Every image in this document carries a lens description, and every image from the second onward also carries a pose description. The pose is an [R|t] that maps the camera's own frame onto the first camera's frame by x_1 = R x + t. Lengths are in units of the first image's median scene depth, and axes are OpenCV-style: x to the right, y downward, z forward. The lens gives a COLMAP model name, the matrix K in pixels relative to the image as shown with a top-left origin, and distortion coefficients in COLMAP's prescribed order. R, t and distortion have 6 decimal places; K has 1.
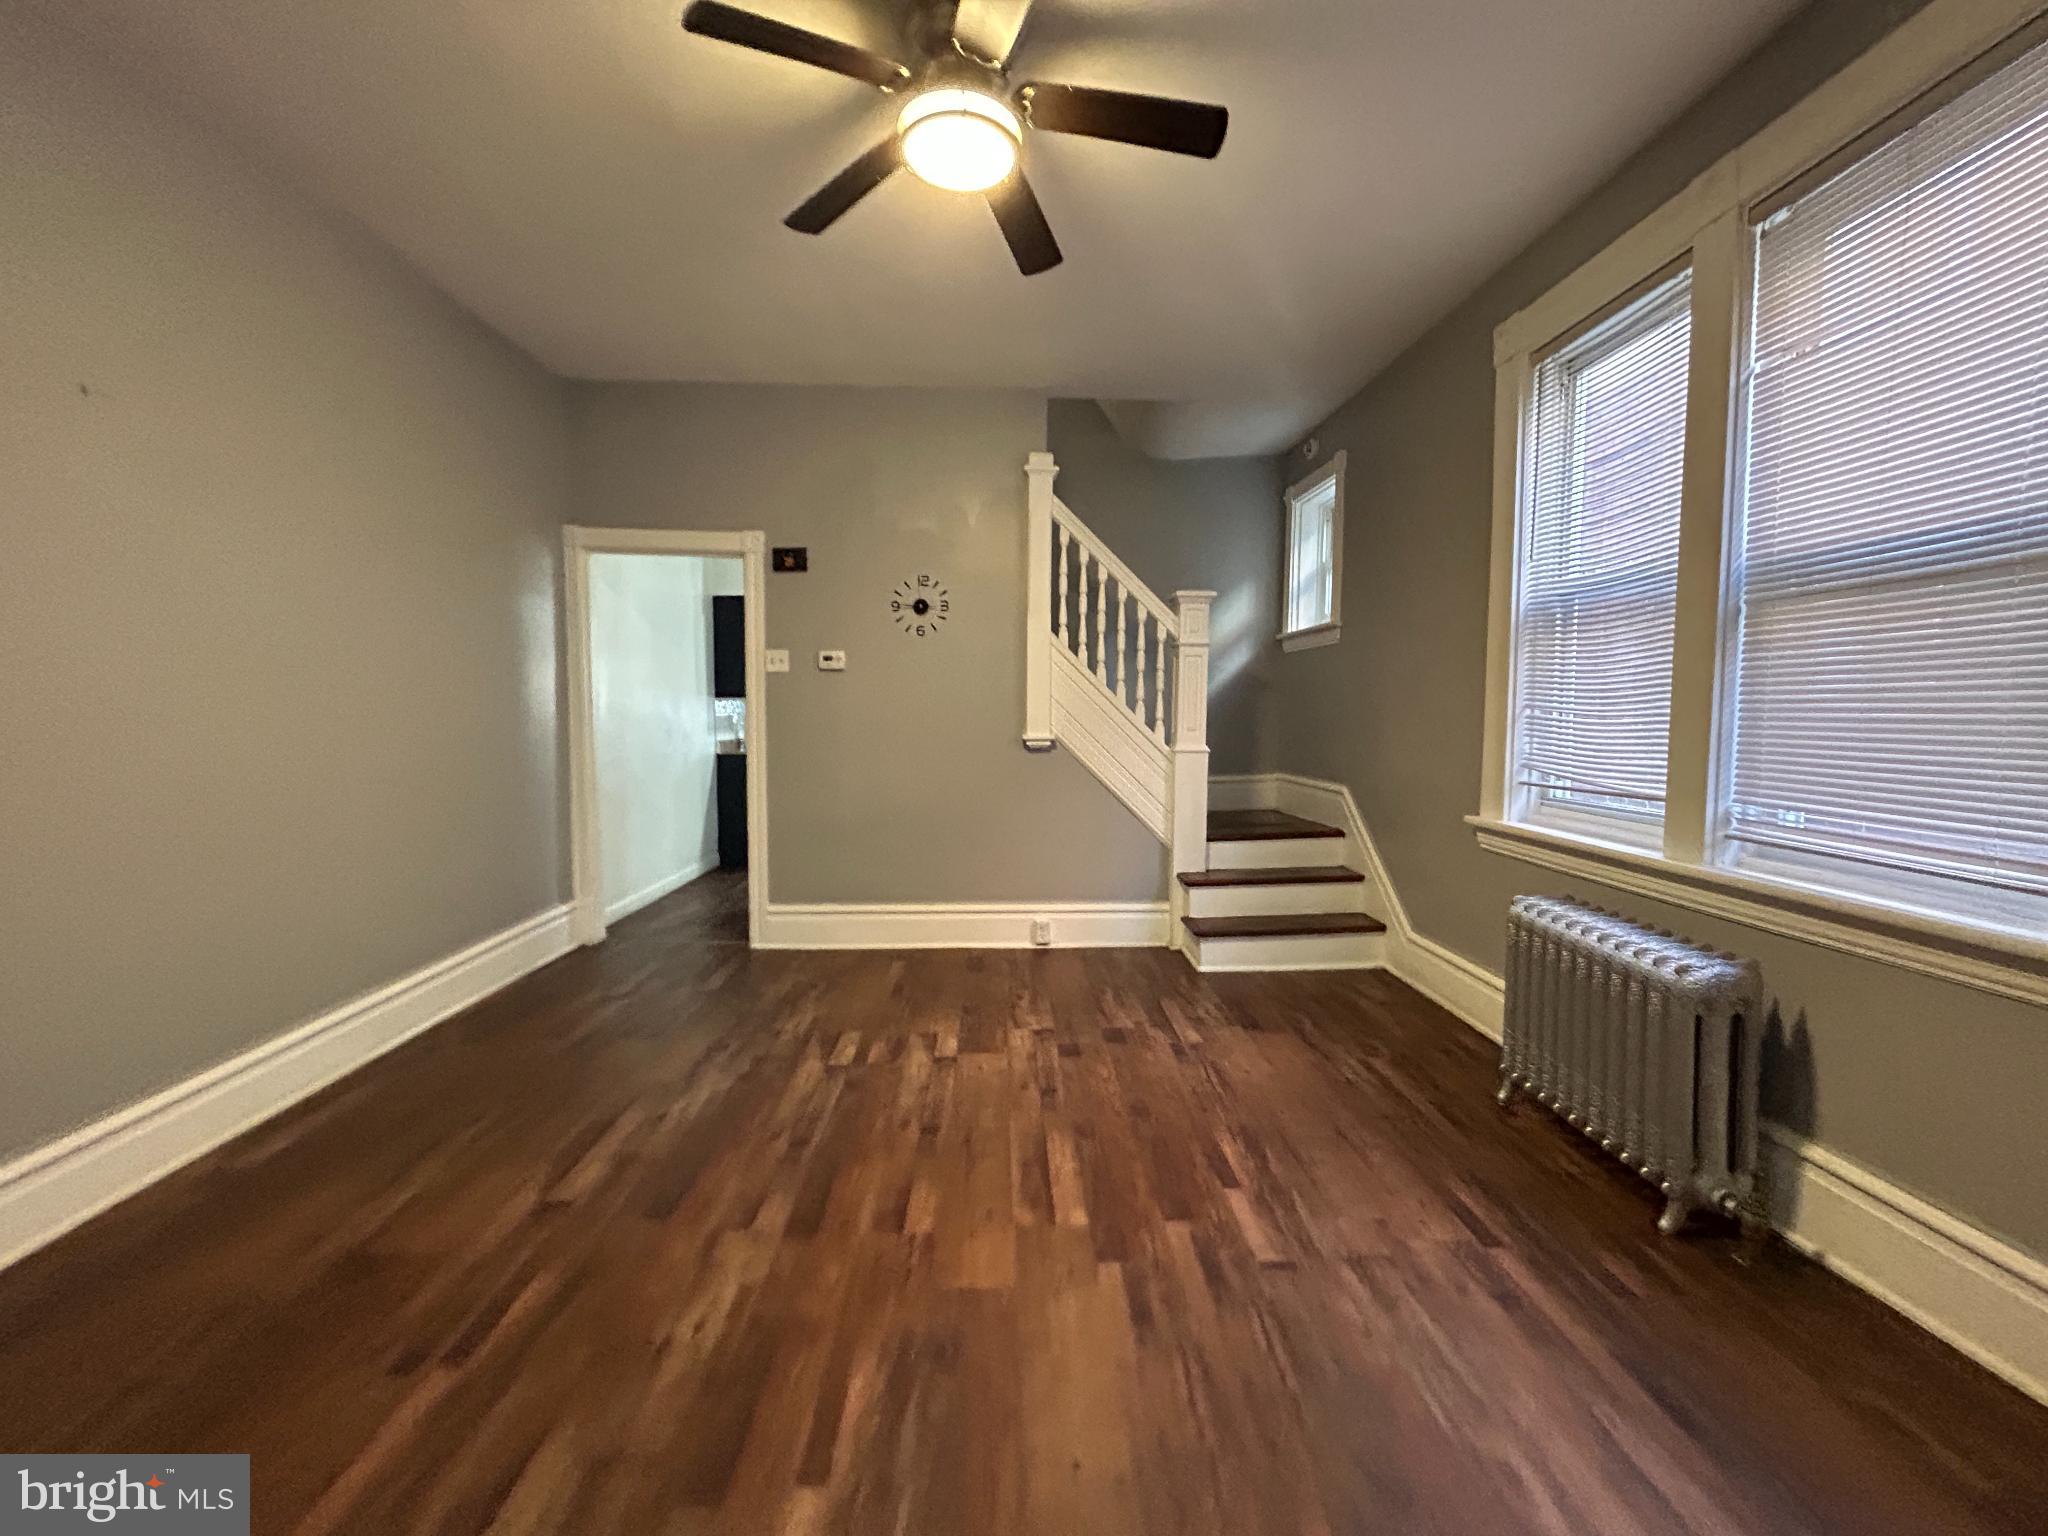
lens RADIAL K [[836.3, 0, 1024.0], [0, 836.3, 768.0], [0, 0, 1]] dist [0.030795, 0.000138]
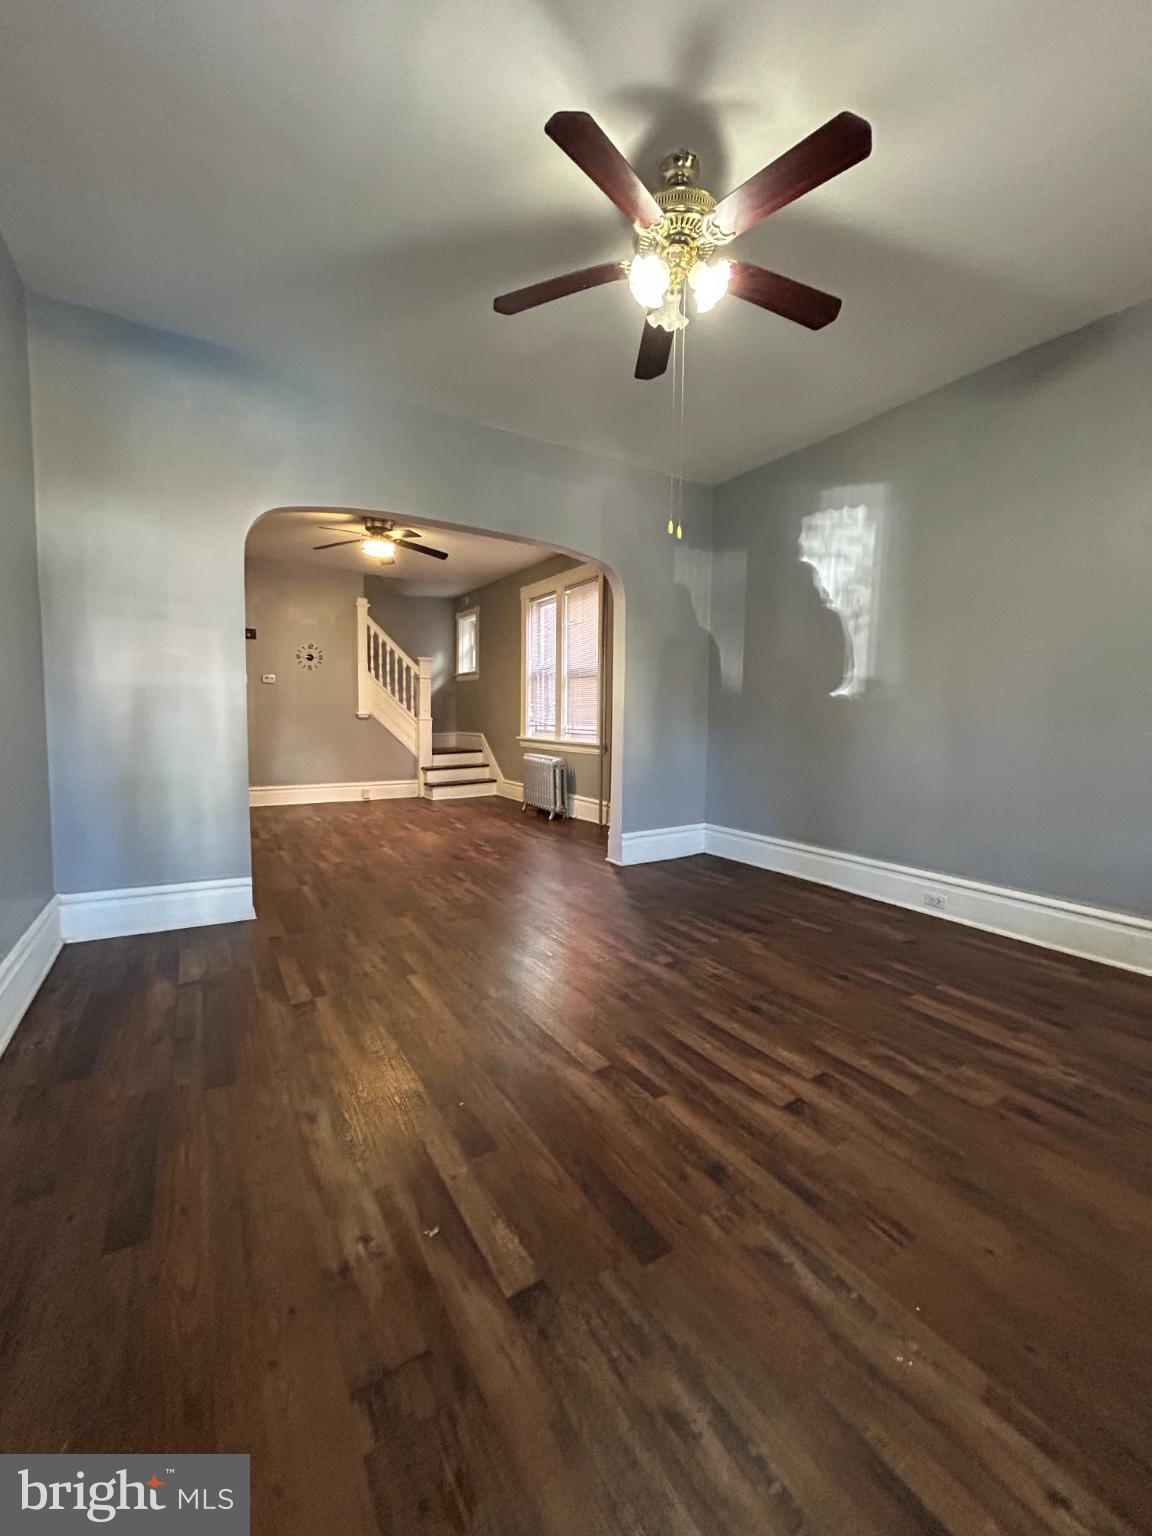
lens RADIAL K [[618.0, 0, 576.2], [0, 618.0, 759.6], [0, 0, 1]] dist [0.001176, 0.000238]
pose [[0.872719, -0.025161, 0.487574, -0.323564], [0.023329, 0.999679, 0.009831, 0.094530], [-0.487665, 0.002795, 0.873027, -0.877432]]
